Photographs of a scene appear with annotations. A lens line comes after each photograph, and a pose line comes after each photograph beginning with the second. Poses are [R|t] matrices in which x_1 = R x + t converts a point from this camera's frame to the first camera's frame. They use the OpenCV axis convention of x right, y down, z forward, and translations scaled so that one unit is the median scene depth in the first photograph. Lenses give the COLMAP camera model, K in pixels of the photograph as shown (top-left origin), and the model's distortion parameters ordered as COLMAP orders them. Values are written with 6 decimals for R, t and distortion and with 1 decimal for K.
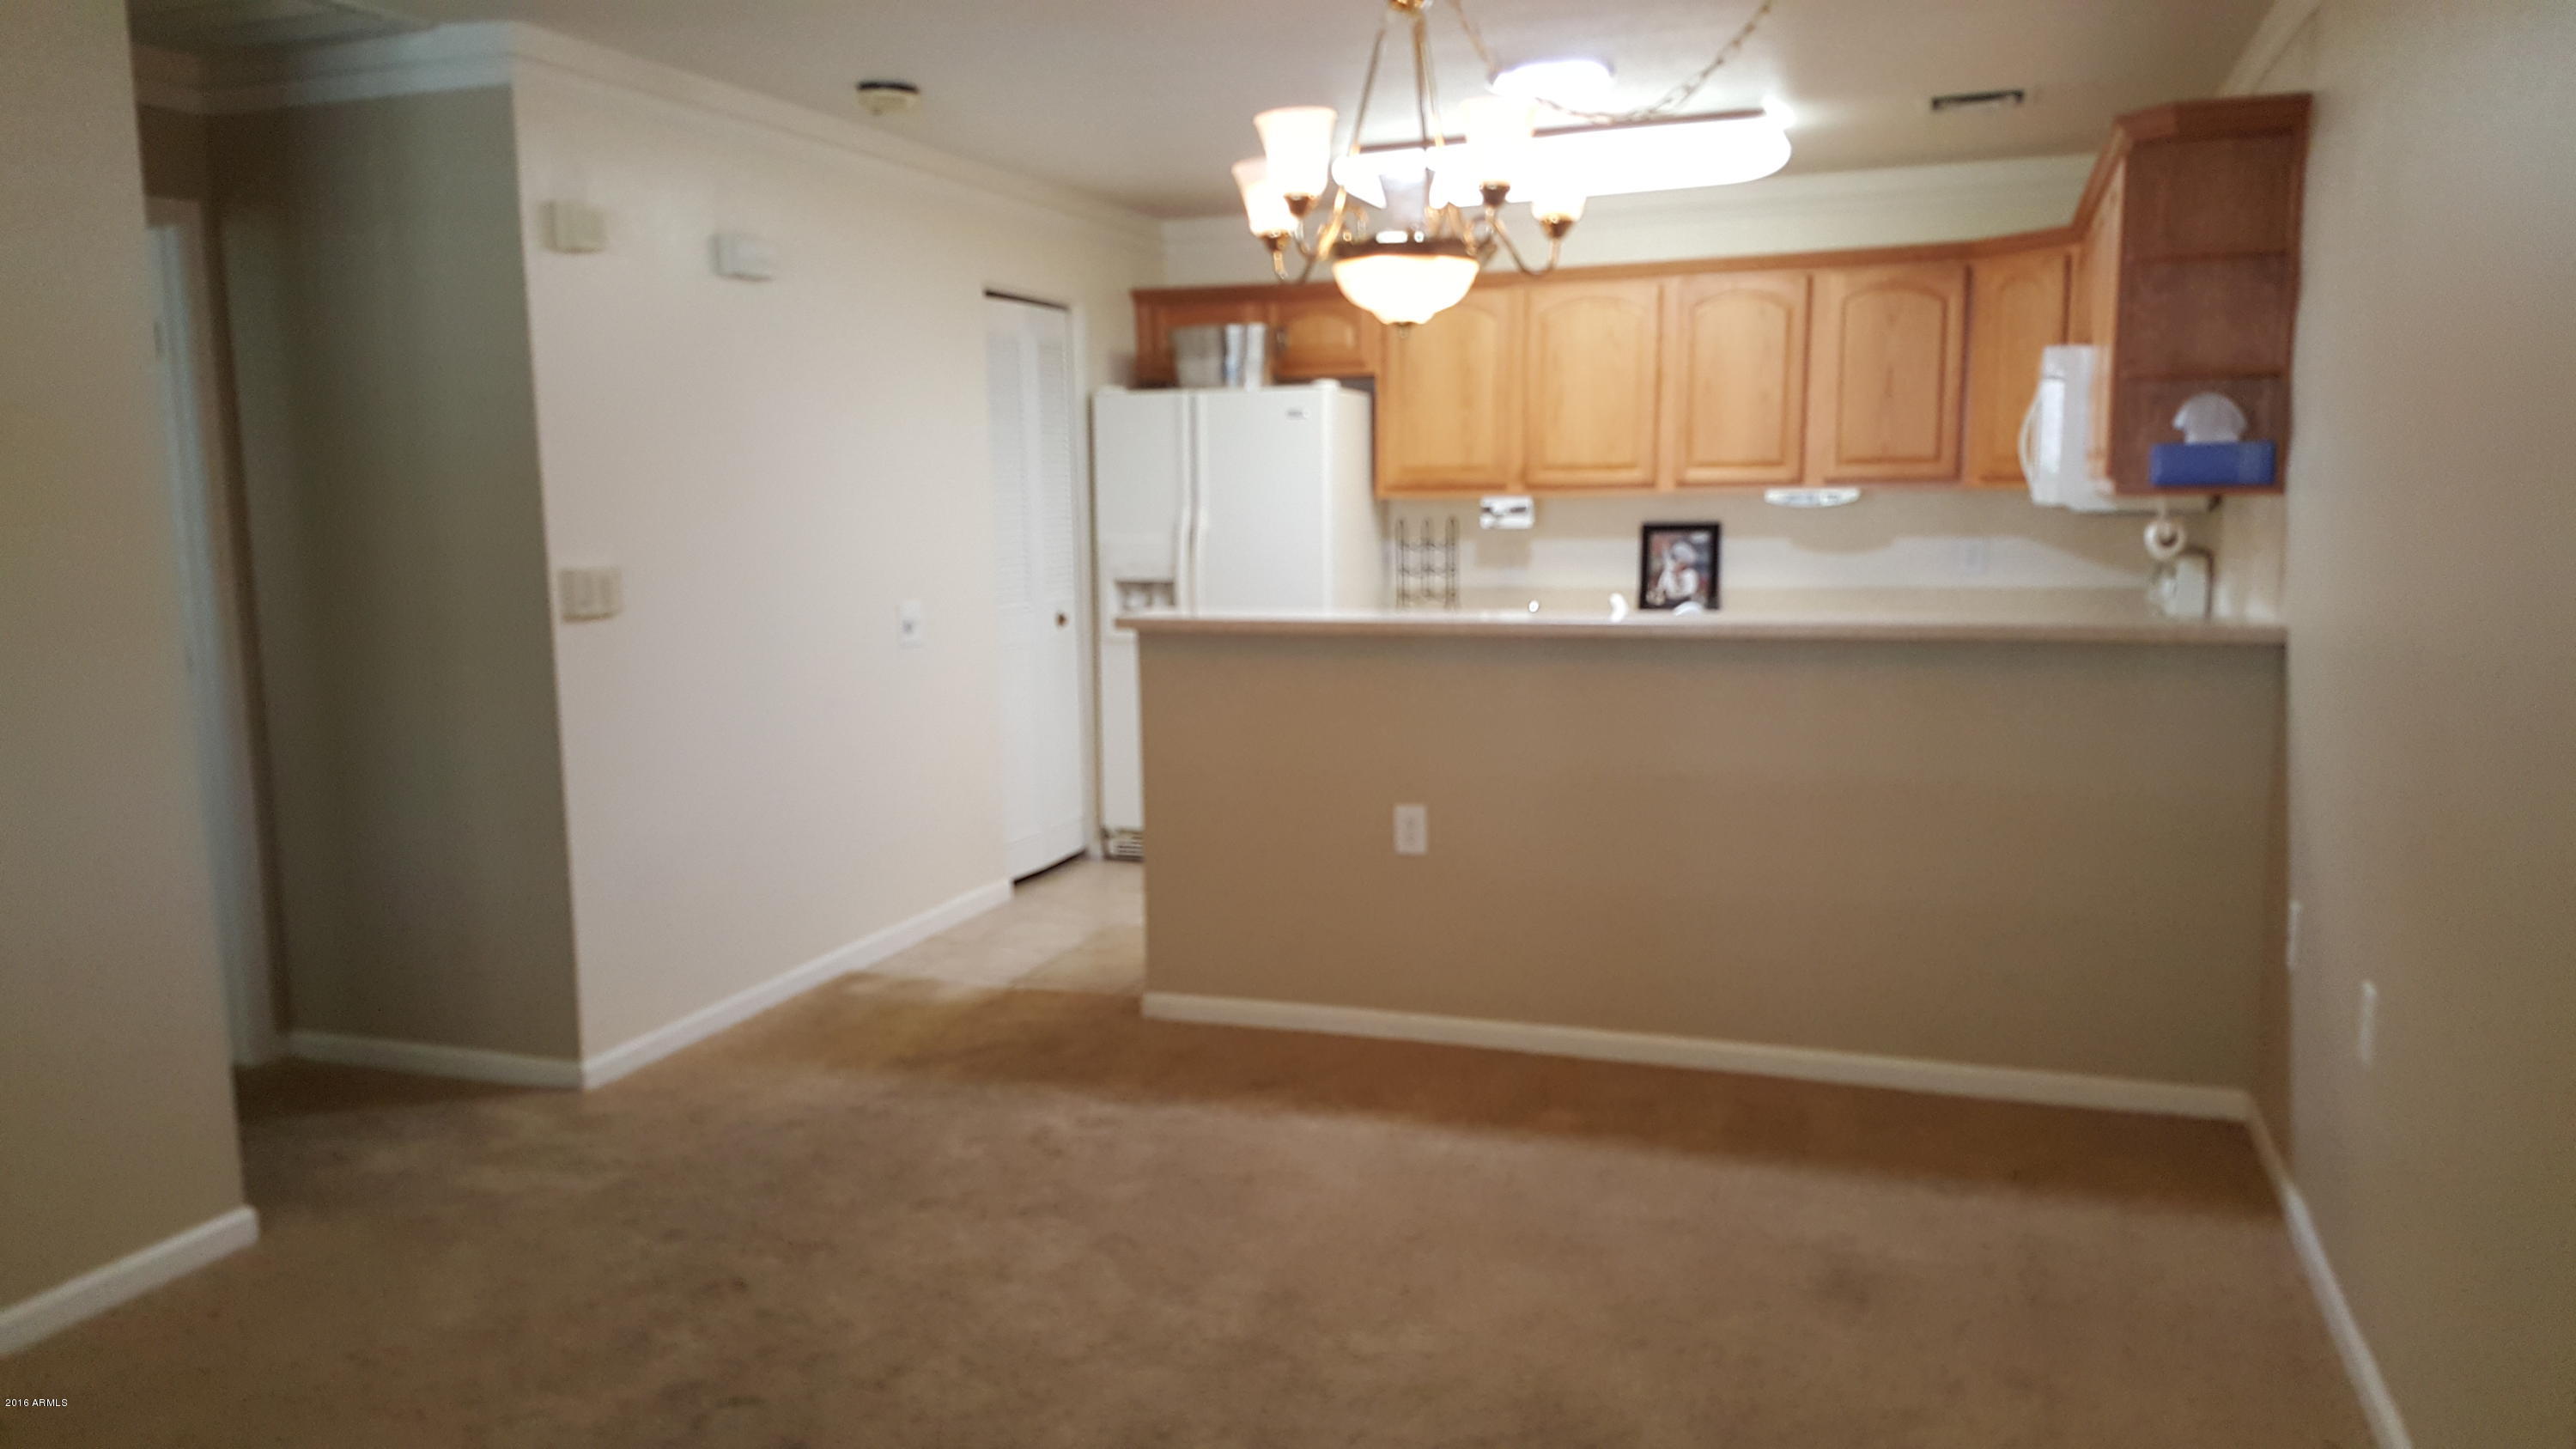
lens RADIAL K [[1921.0, 0, 1288.0], [0, 1921.0, 724.5], [0, 0, 1]] dist [0.169964, -0.248533]
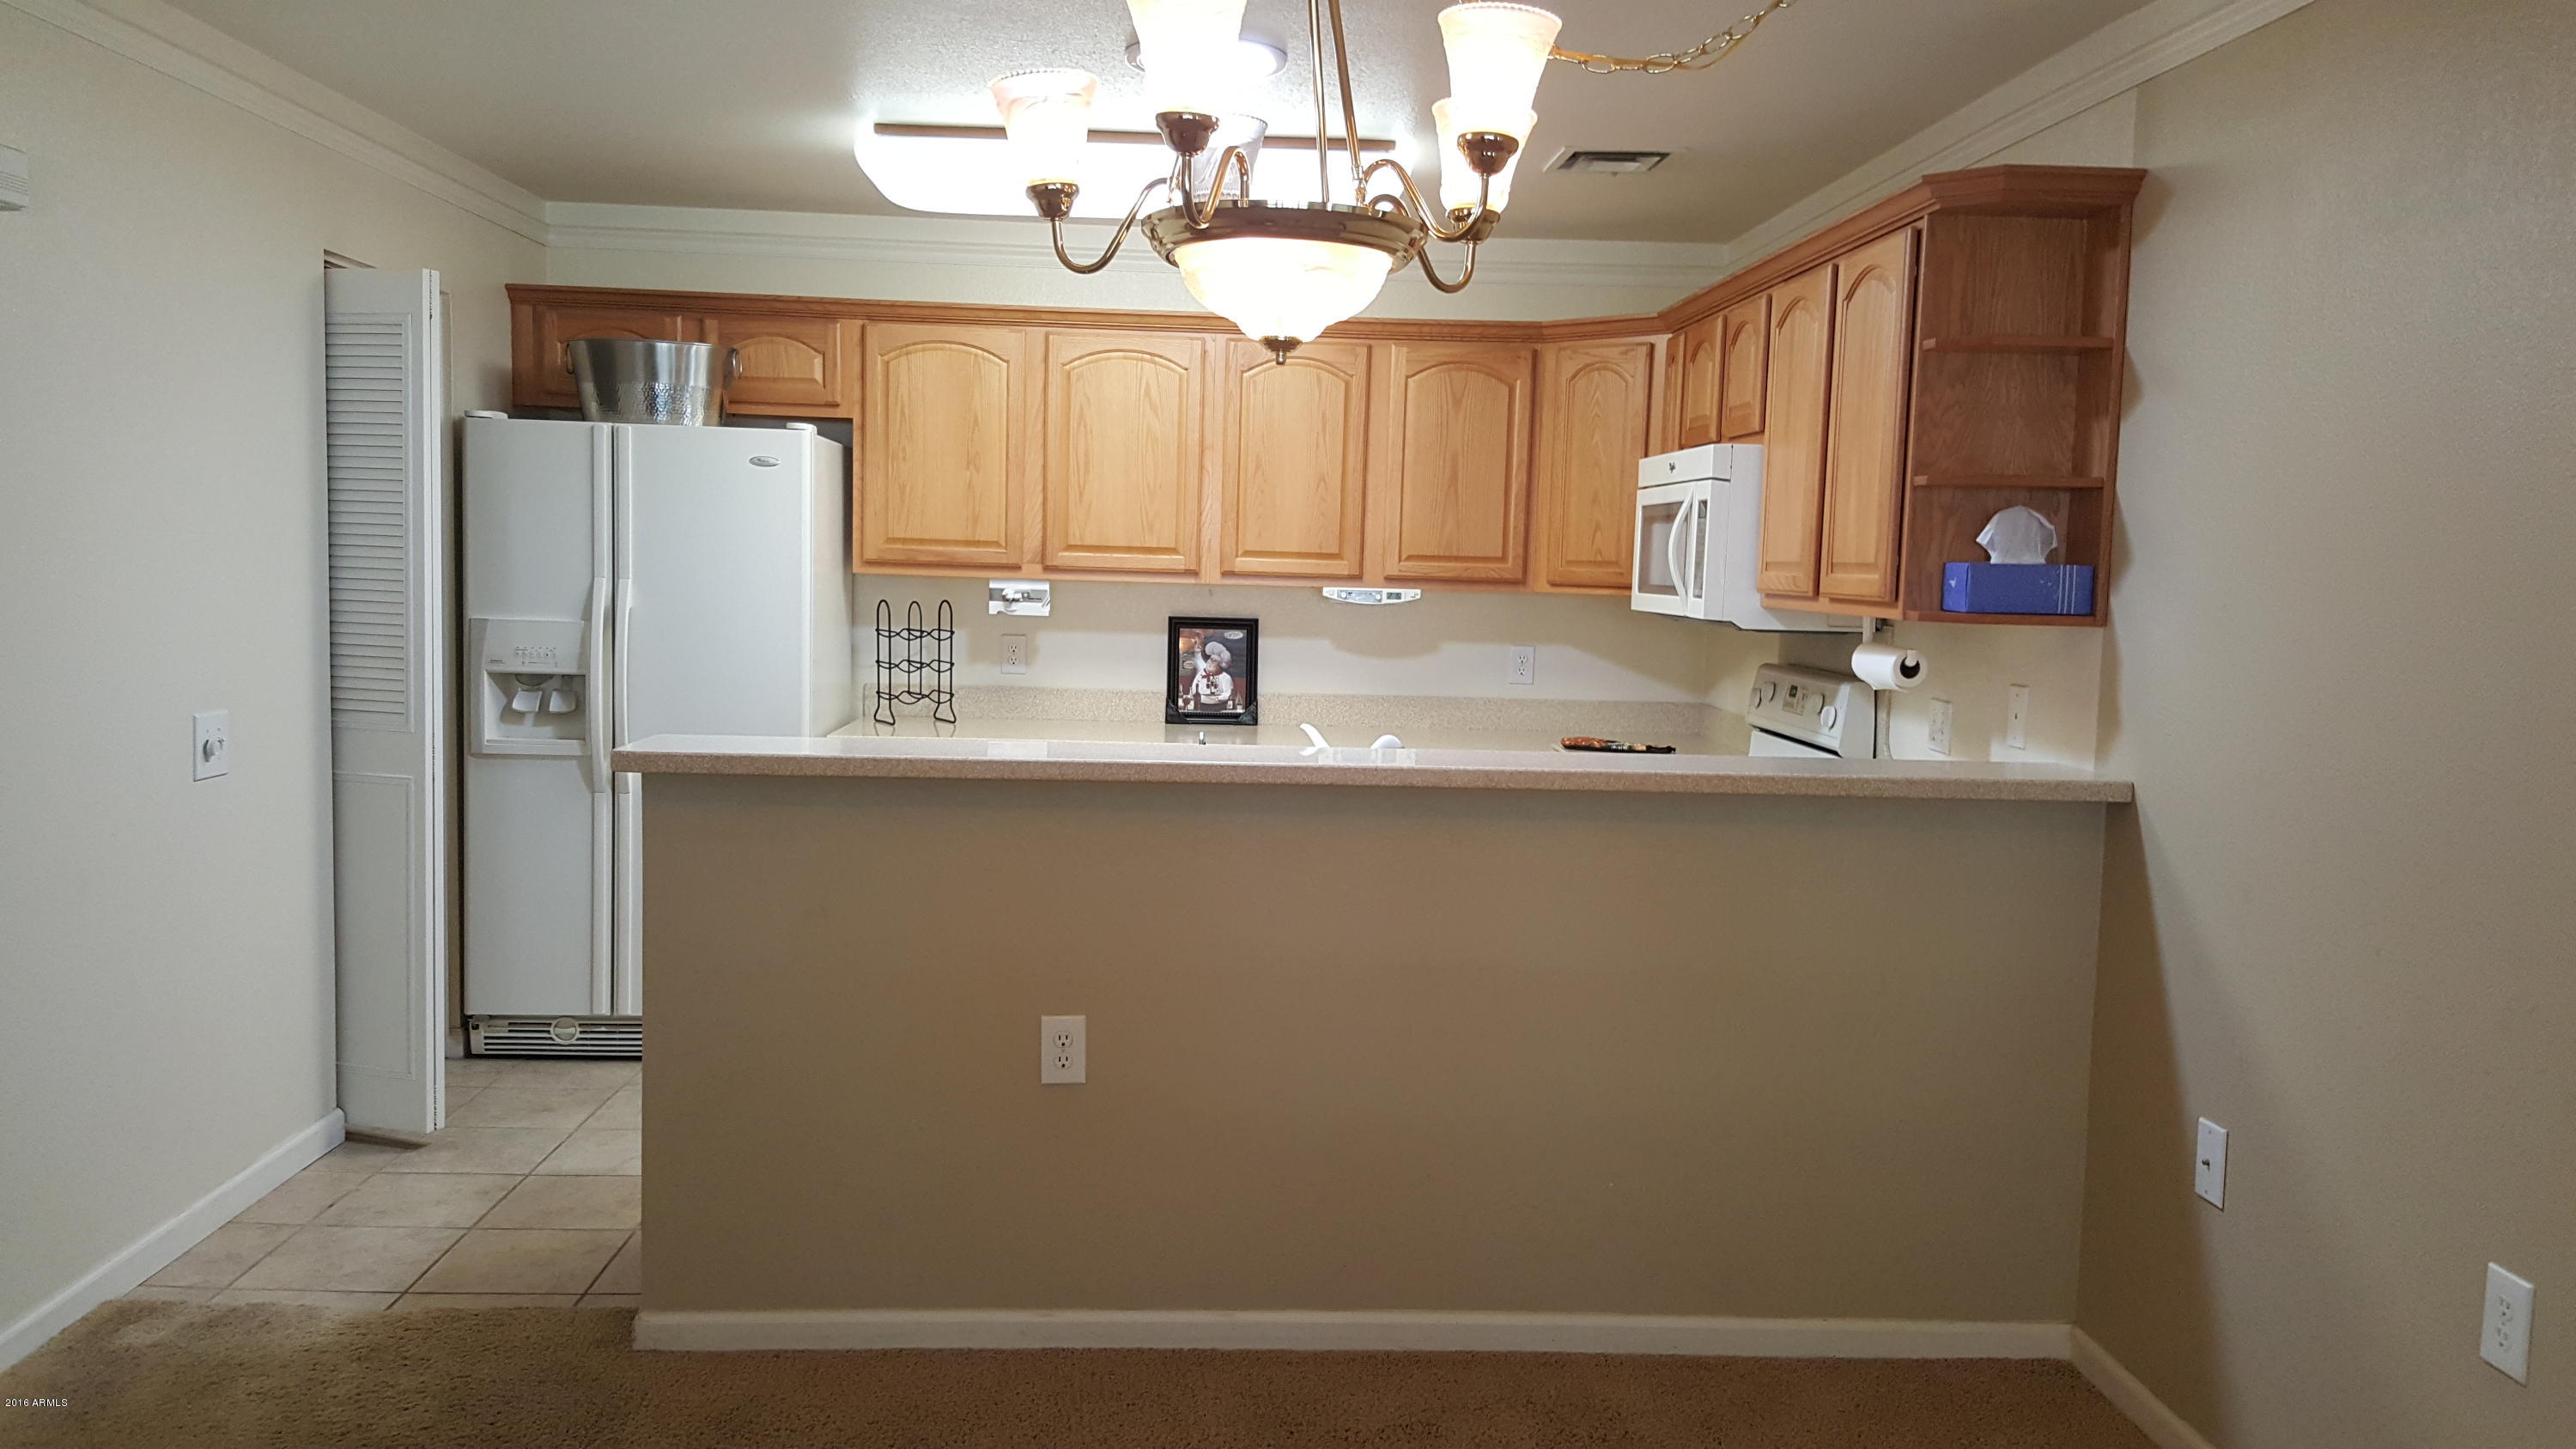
lens RADIAL K [[1921.0, 0, 1288.0], [0, 1921.0, 724.5], [0, 0, 1]] dist [0.169964, -0.248533]
pose [[0.928162, 0.005851, 0.372131, -0.087832], [0.006896, 0.999434, -0.032914, -0.029317], [-0.372113, 0.033116, 0.927596, 0.203542]]
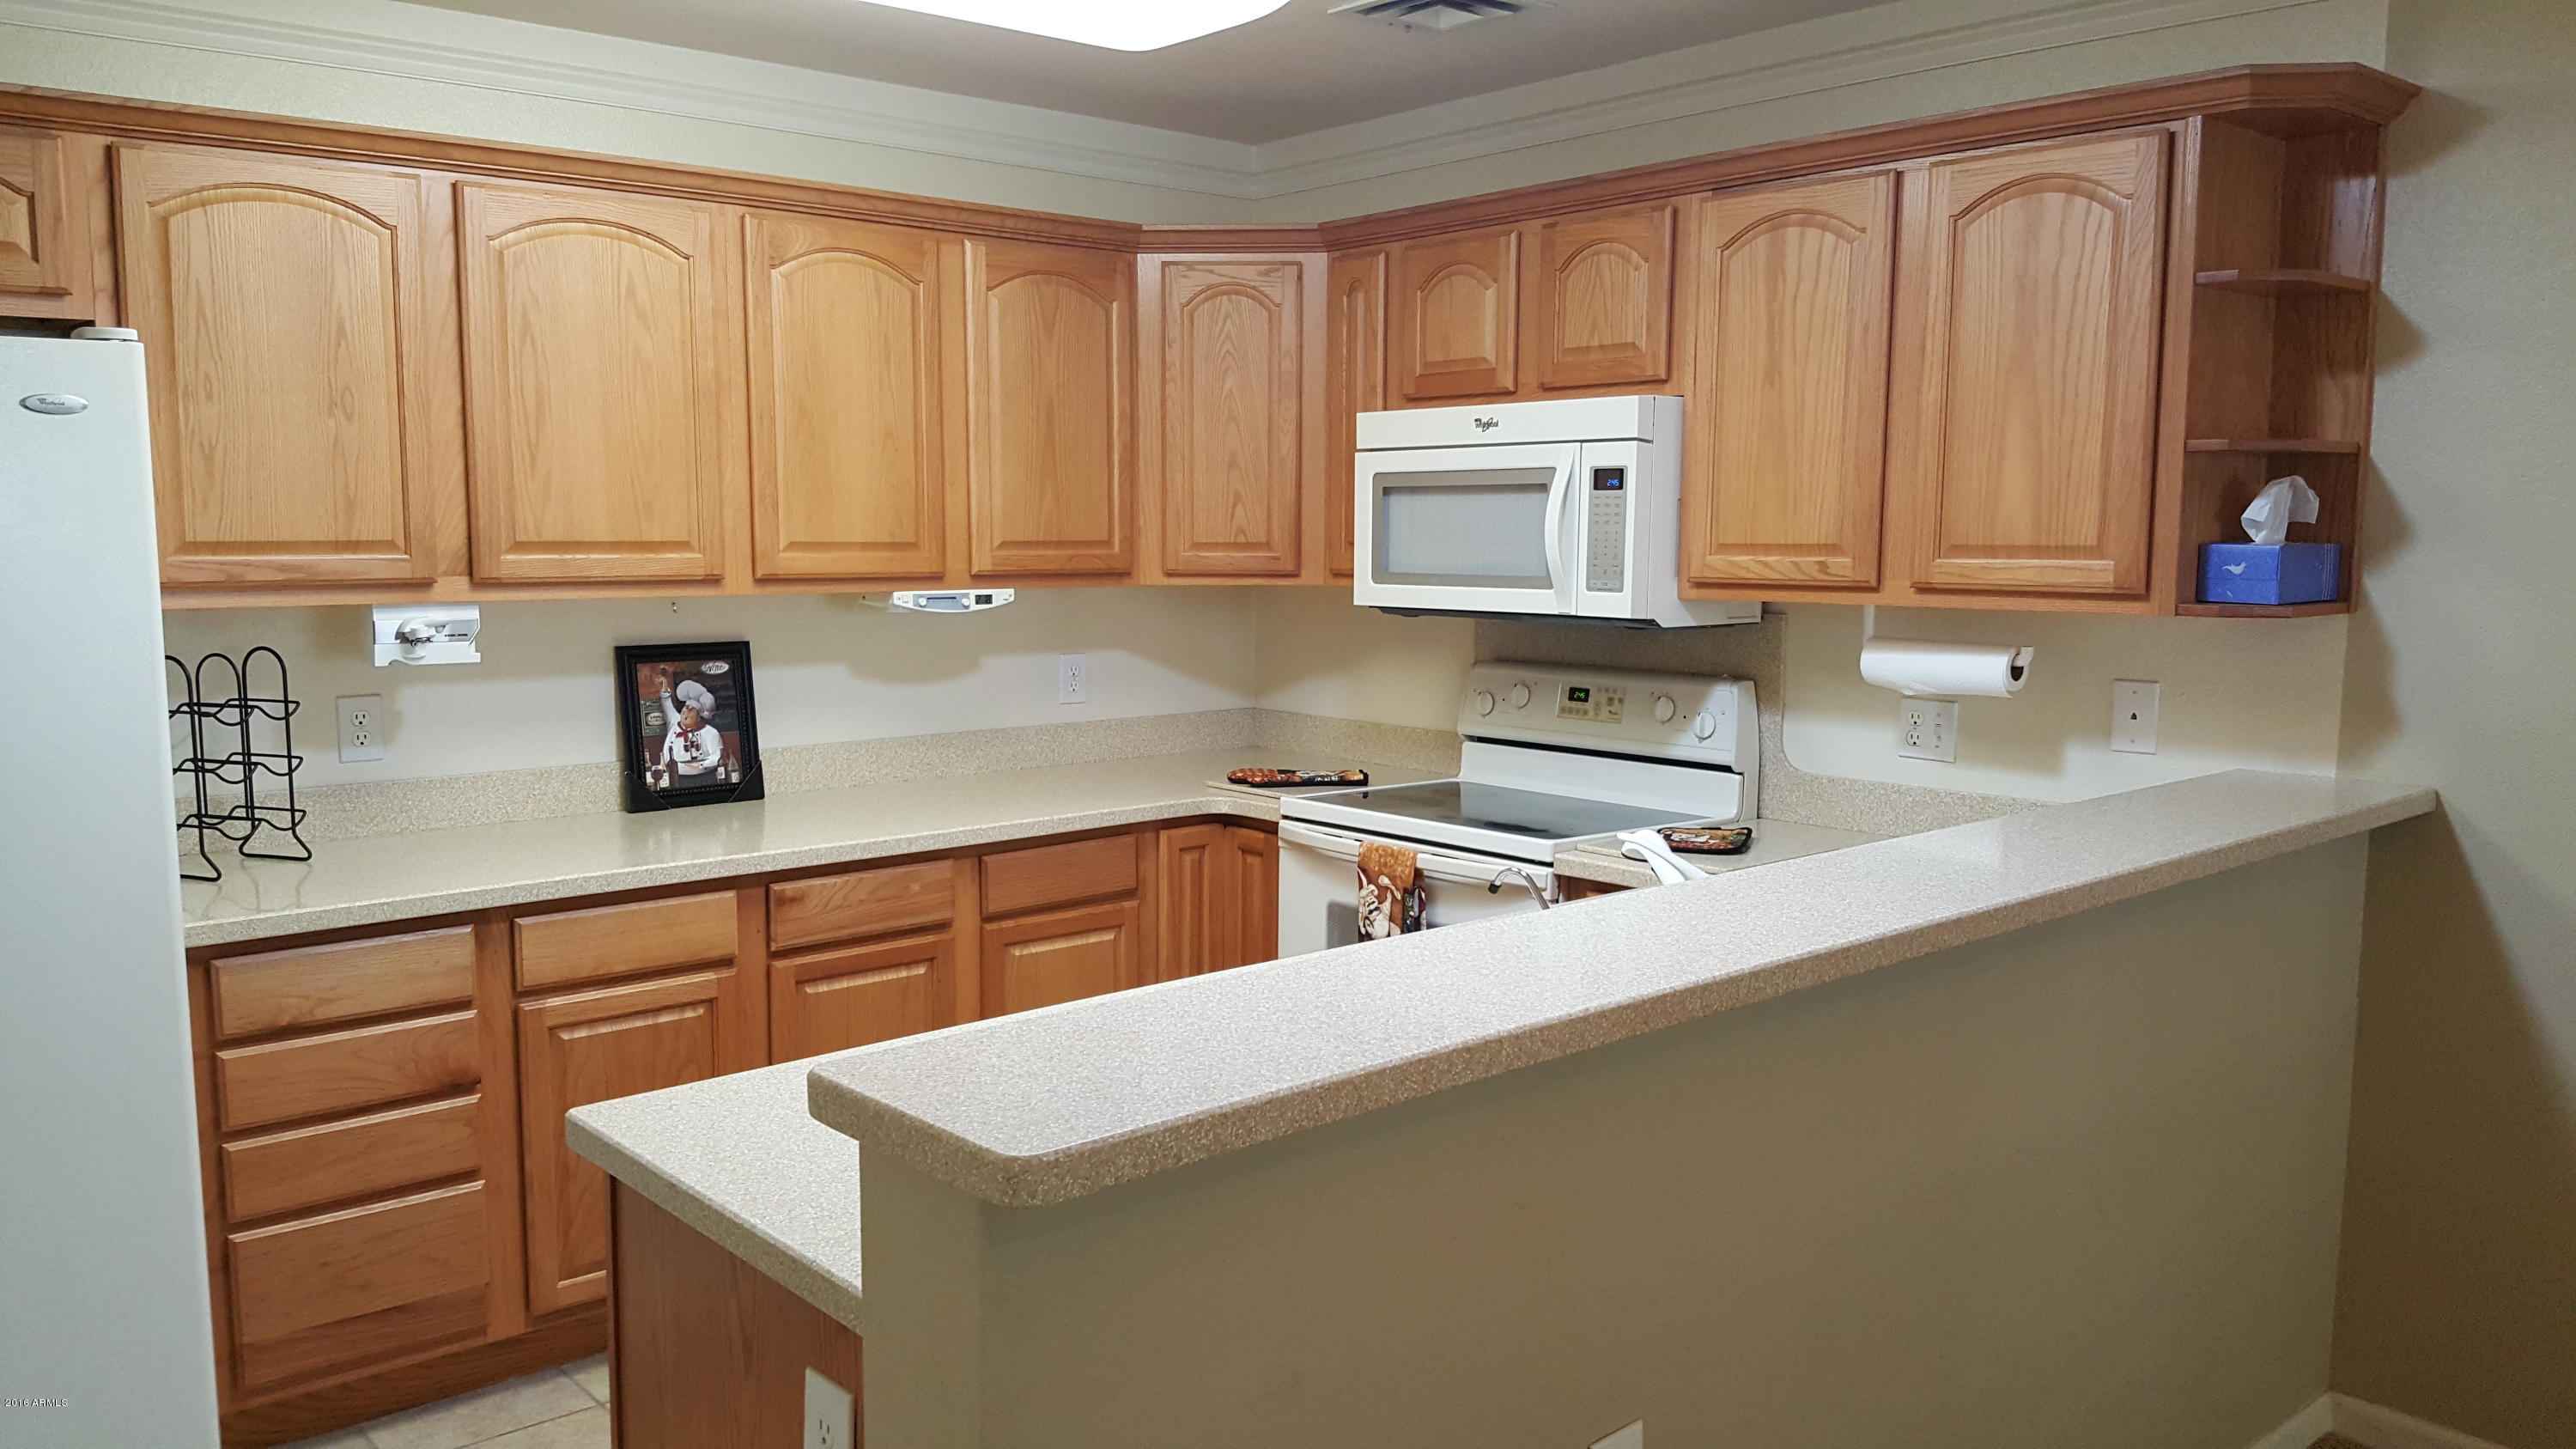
lens RADIAL K [[1921.0, 0, 1288.0], [0, 1921.0, 724.5], [0, 0, 1]] dist [0.169964, -0.248533]
pose [[0.496882, -0.080132, 0.864110, -0.210189], [0.101571, 0.994254, 0.033795, -0.085165], [-0.861853, 0.070976, 0.502166, 0.586737]]
